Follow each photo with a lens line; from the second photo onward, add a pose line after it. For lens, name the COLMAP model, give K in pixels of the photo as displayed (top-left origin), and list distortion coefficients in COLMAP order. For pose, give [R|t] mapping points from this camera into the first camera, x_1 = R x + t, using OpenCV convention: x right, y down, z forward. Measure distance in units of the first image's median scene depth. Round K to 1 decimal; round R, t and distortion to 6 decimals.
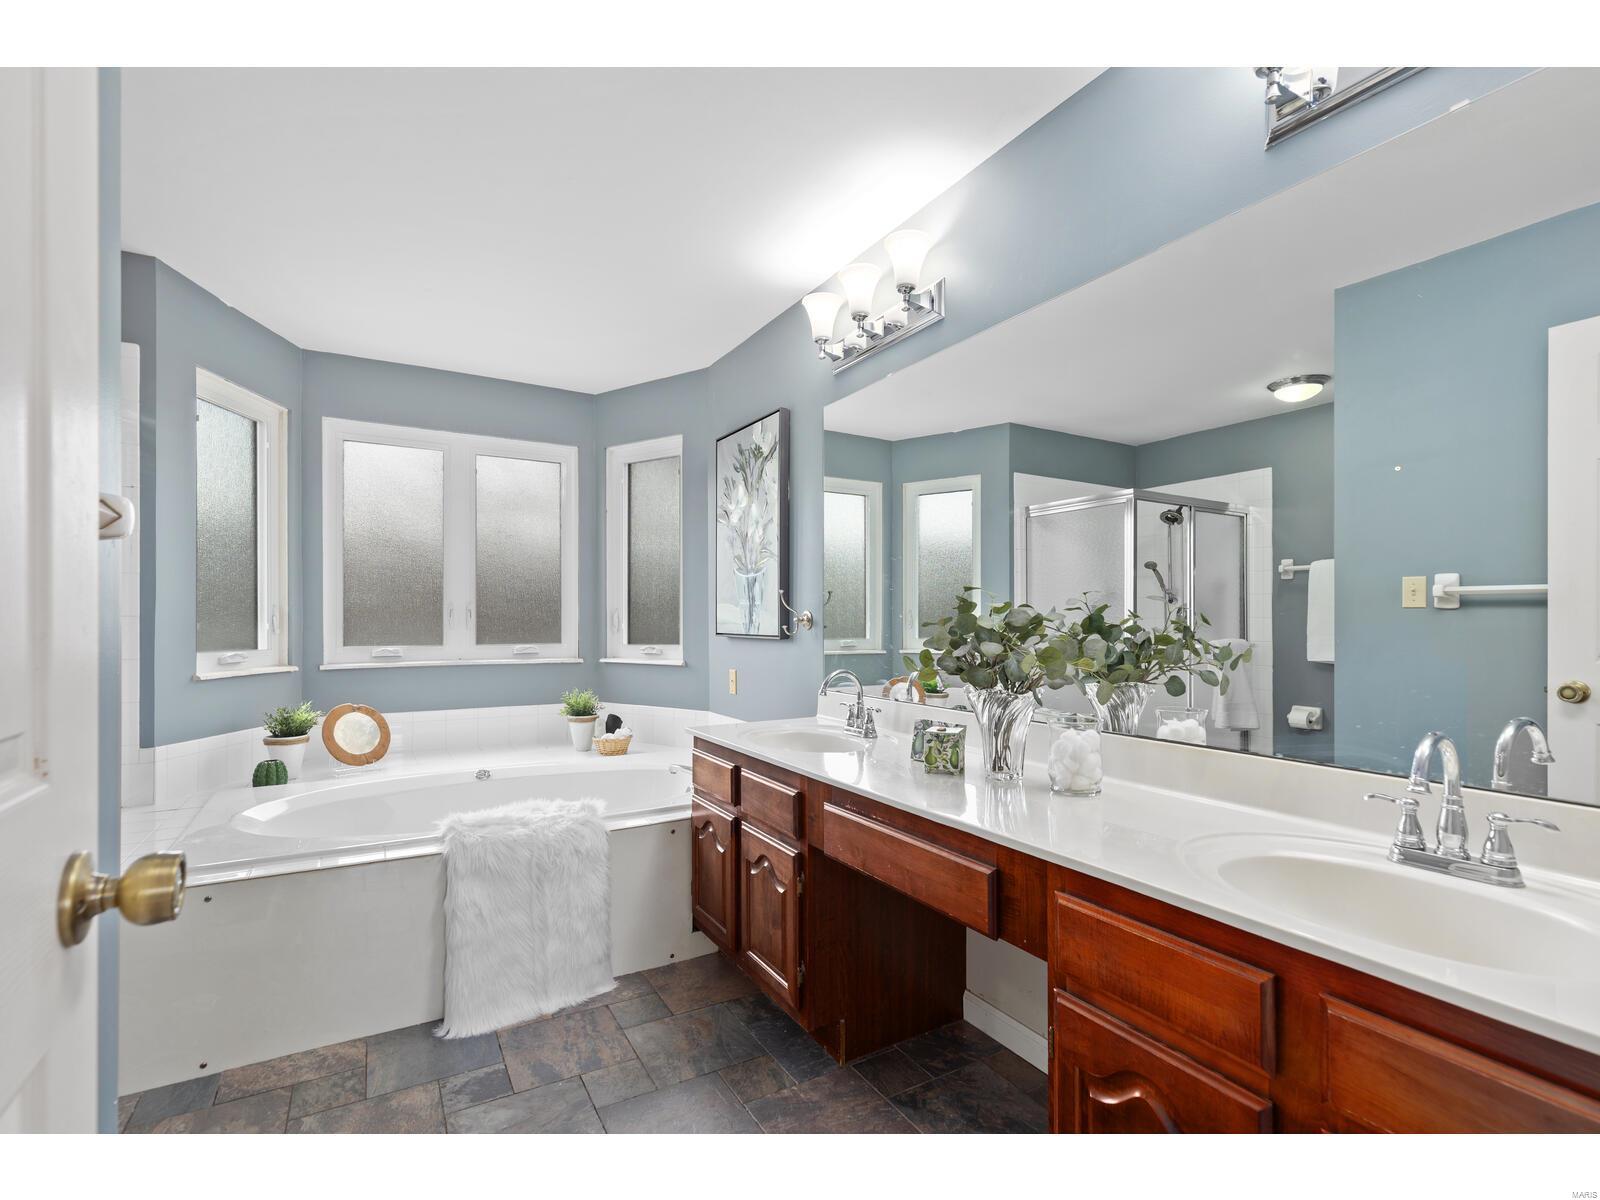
lens RADIAL K [[736.0, 0, 798.9], [0, 736.0, 611.8], [0, 0, 1]] dist [0.014463, -0.001538]
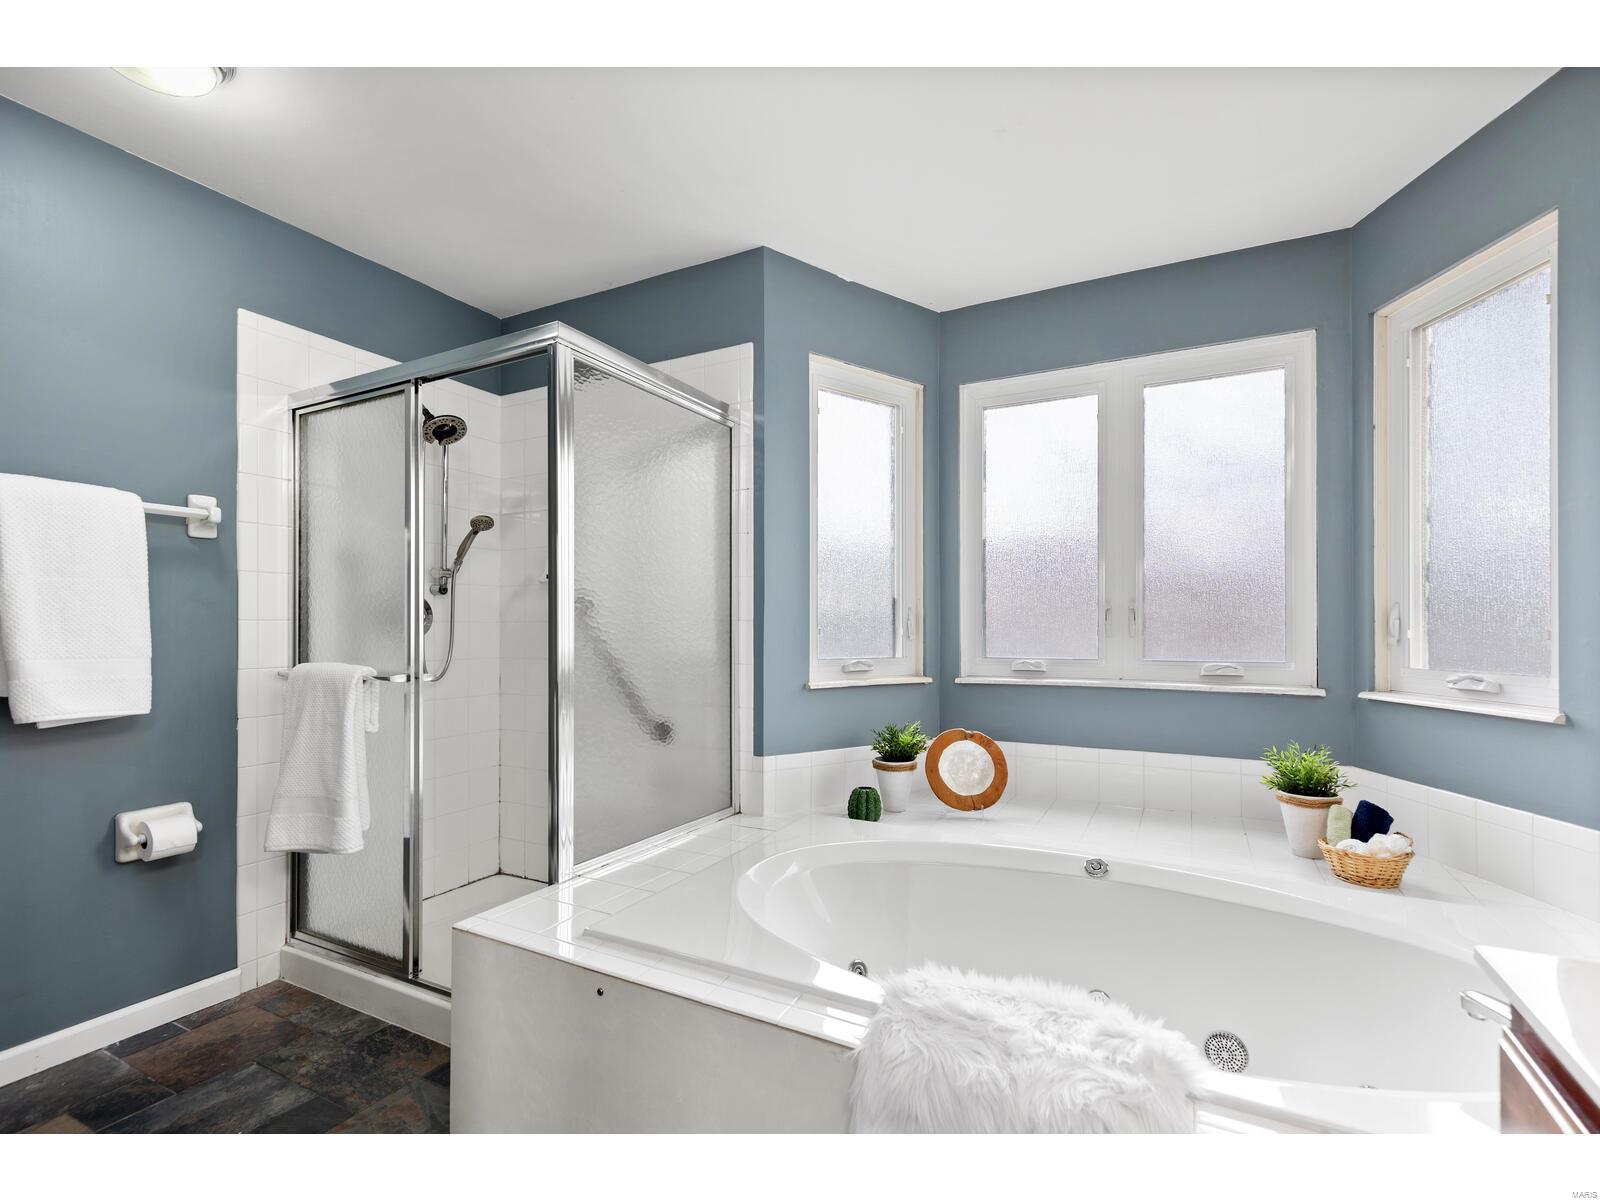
lens RADIAL K [[736.0, 0, 813.8], [0, 736.0, 621.9], [0, 0, 1]] dist [0.014463, -0.001538]
pose [[0.542071, -0.008788, -0.840286, -0.028111], [0.011489, 0.999929, -0.003046, 0.010290], [0.840254, -0.008003, 0.542134, 0.457368]]
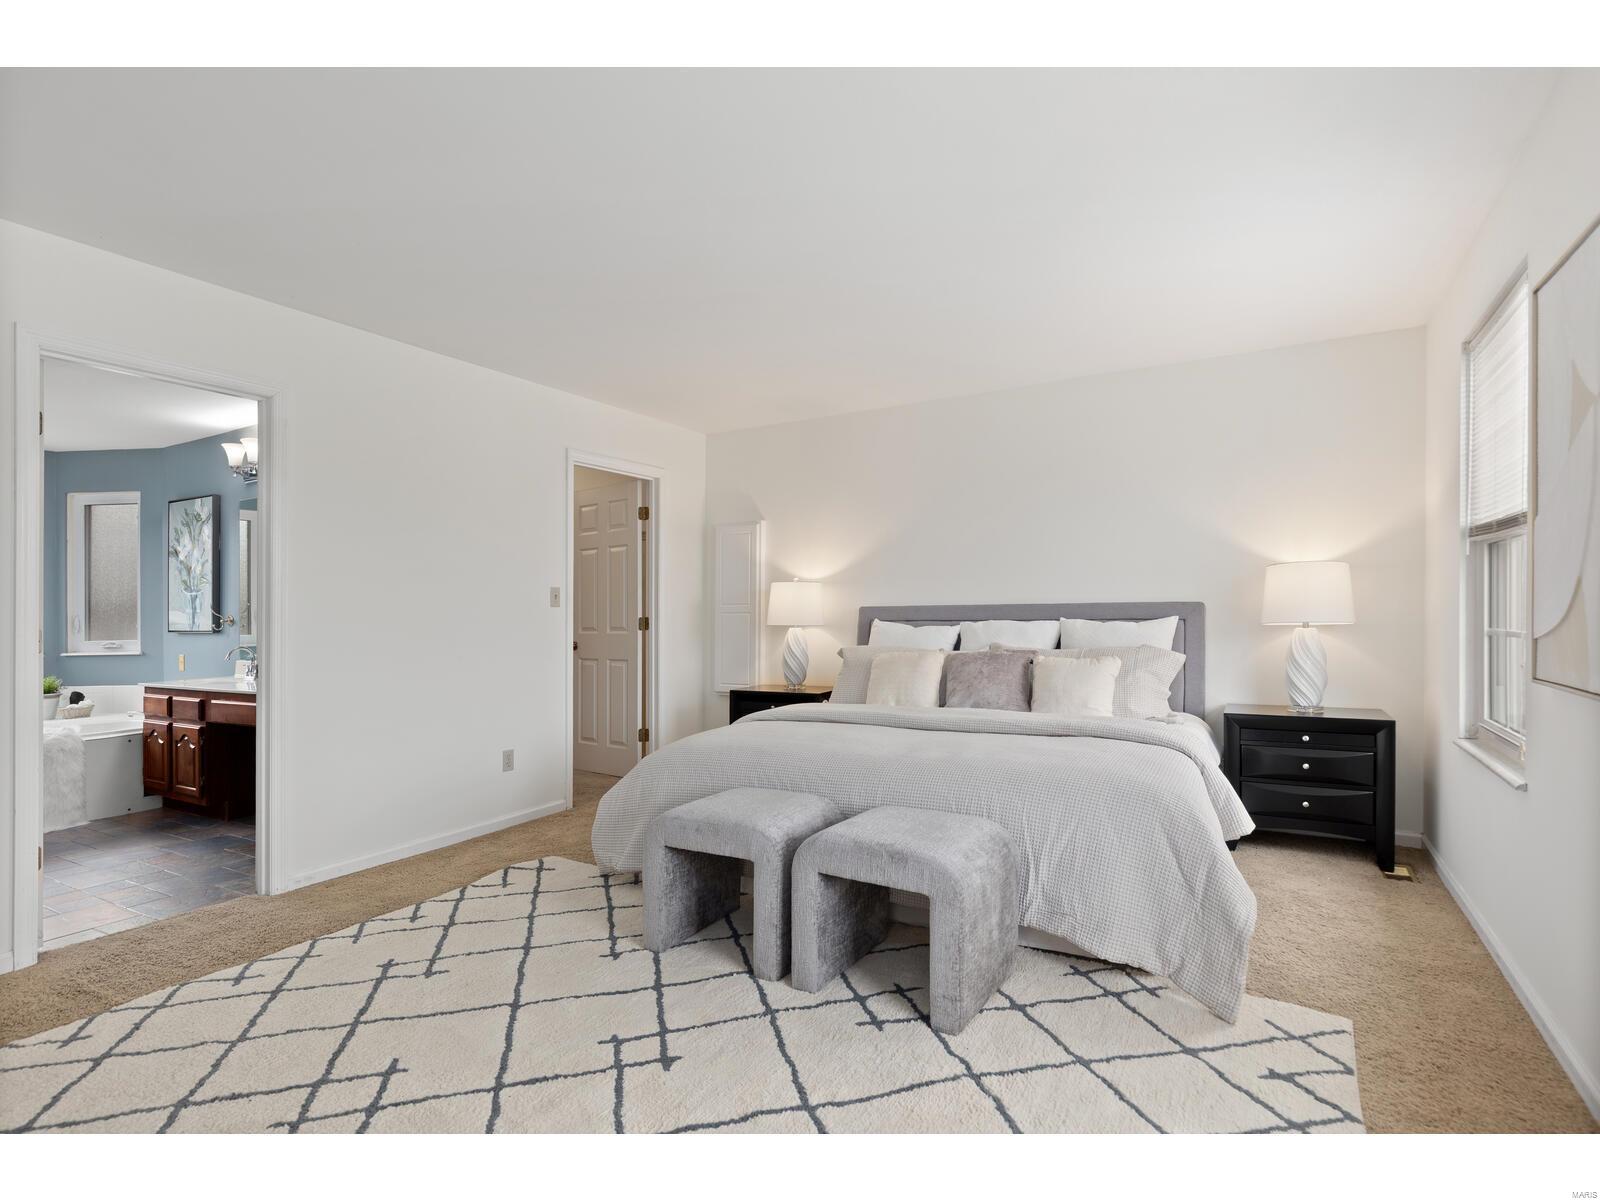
lens RADIAL K [[812.6, 0, 805.5], [0, 812.6, 595.0], [0, 0, 1]] dist [0.001996, 0.000101]
pose [[0.869998, -0.003137, 0.493045, 0.221873], [0.009052, 0.999913, -0.009612, -0.017965], [-0.492972, 0.012825, 0.869951, -1.199522]]
